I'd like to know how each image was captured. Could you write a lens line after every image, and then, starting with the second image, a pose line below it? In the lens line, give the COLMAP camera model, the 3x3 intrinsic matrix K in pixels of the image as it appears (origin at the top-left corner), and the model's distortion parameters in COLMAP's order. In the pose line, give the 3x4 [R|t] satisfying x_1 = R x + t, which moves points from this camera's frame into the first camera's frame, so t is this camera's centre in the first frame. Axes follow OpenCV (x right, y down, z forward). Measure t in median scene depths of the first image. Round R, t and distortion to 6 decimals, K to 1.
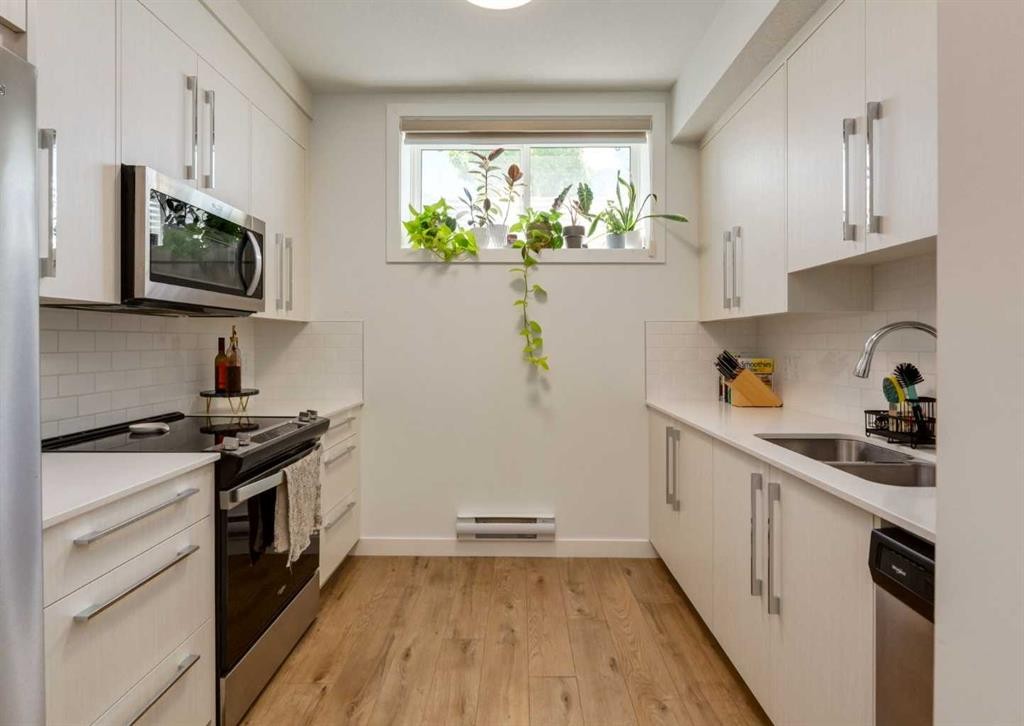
lens RADIAL K [[520.1, 0, 512.2], [0, 520.1, 337.5], [0, 0, 1]] dist [0.000277, 0.000188]
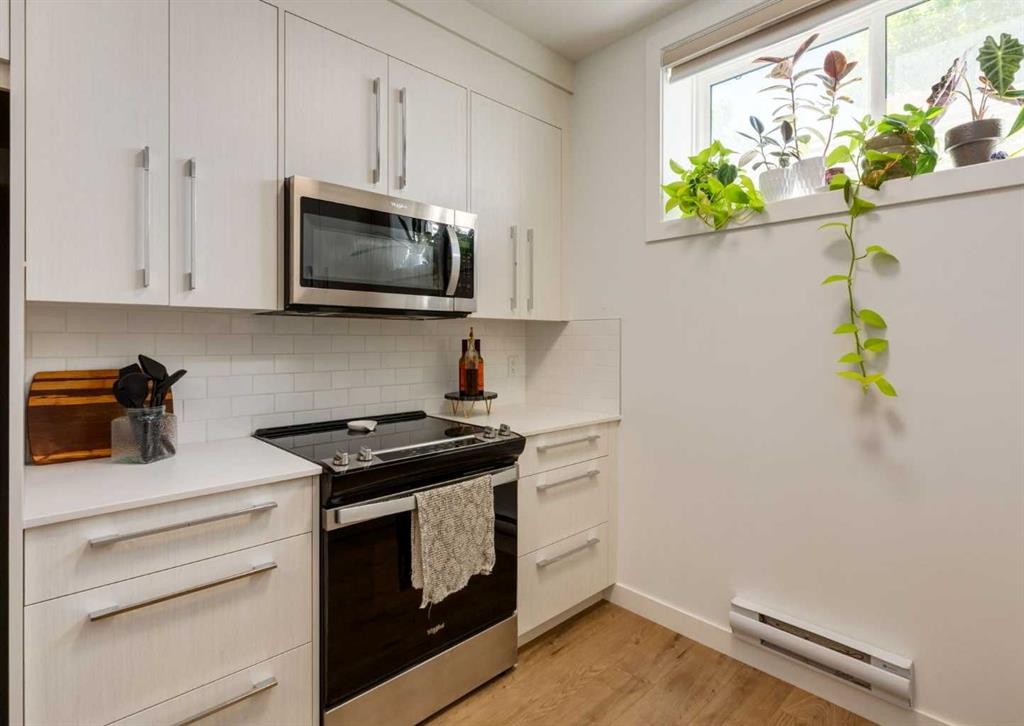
lens RADIAL K [[508.3, 0, 510.8], [0, 508.3, 337.9], [0, 0, 1]] dist [0.000367, -0.000182]
pose [[0.695587, -0.001824, -0.718439, 0.172236], [0.005464, 0.999981, 0.002752, -0.004068], [0.718421, -0.005840, 0.695584, 0.330093]]
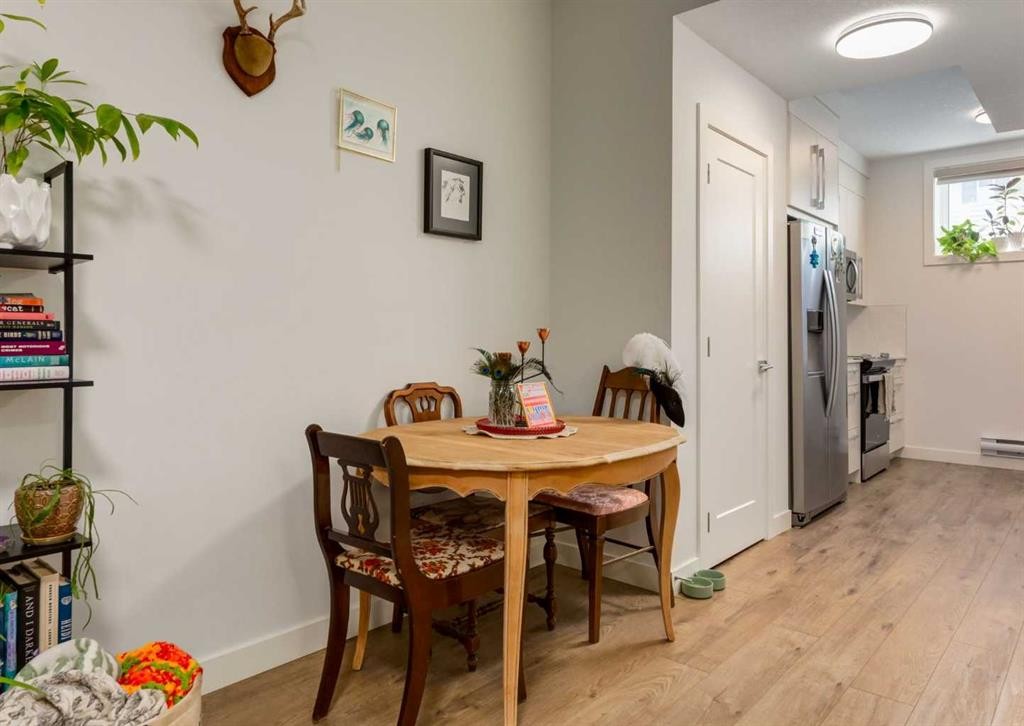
lens RADIAL K [[674.8, 0, 515.1], [0, 674.8, 330.5], [0, 0, 1]] dist [-0.002636, -0.001551]
pose [[0.762206, -0.006985, -0.647297, 0.121612], [-0.004671, 0.999856, -0.016289, 0.081666], [0.647317, 0.015439, 0.762064, -1.284616]]
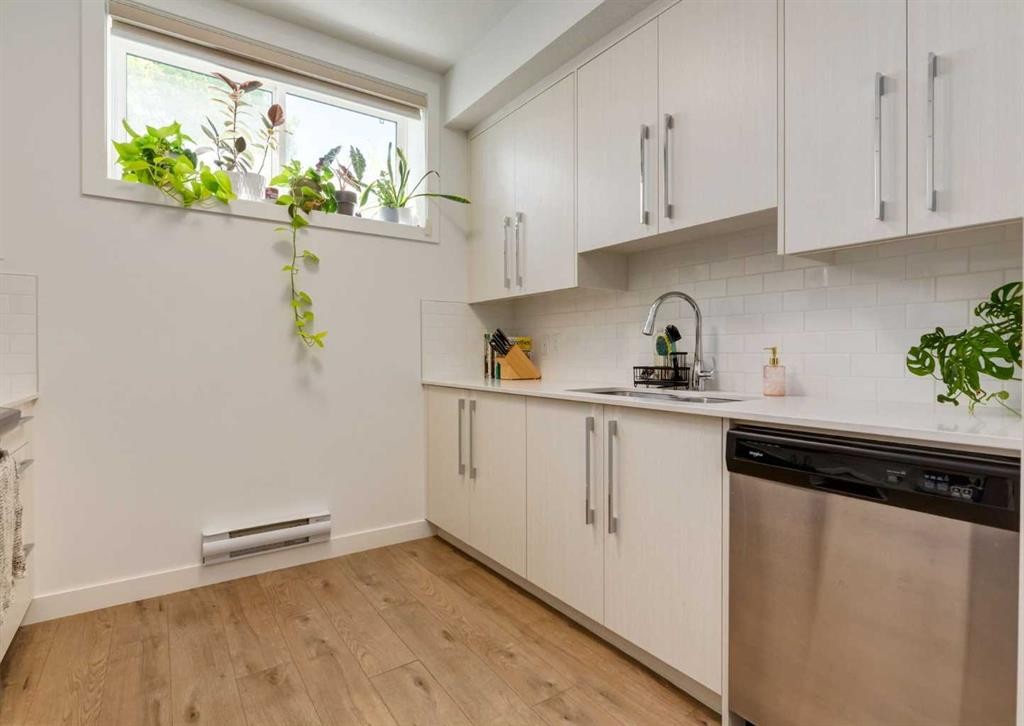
lens RADIAL K [[518.3, 0, 510.2], [0, 518.3, 351.8], [0, 0, 1]] dist [-0.000178, 0.000292]
pose [[0.812876, 0.000537, 0.582436, -0.183730], [-0.003944, 0.999982, 0.004581, 0.063503], [-0.582423, -0.006021, 0.812863, 0.101084]]
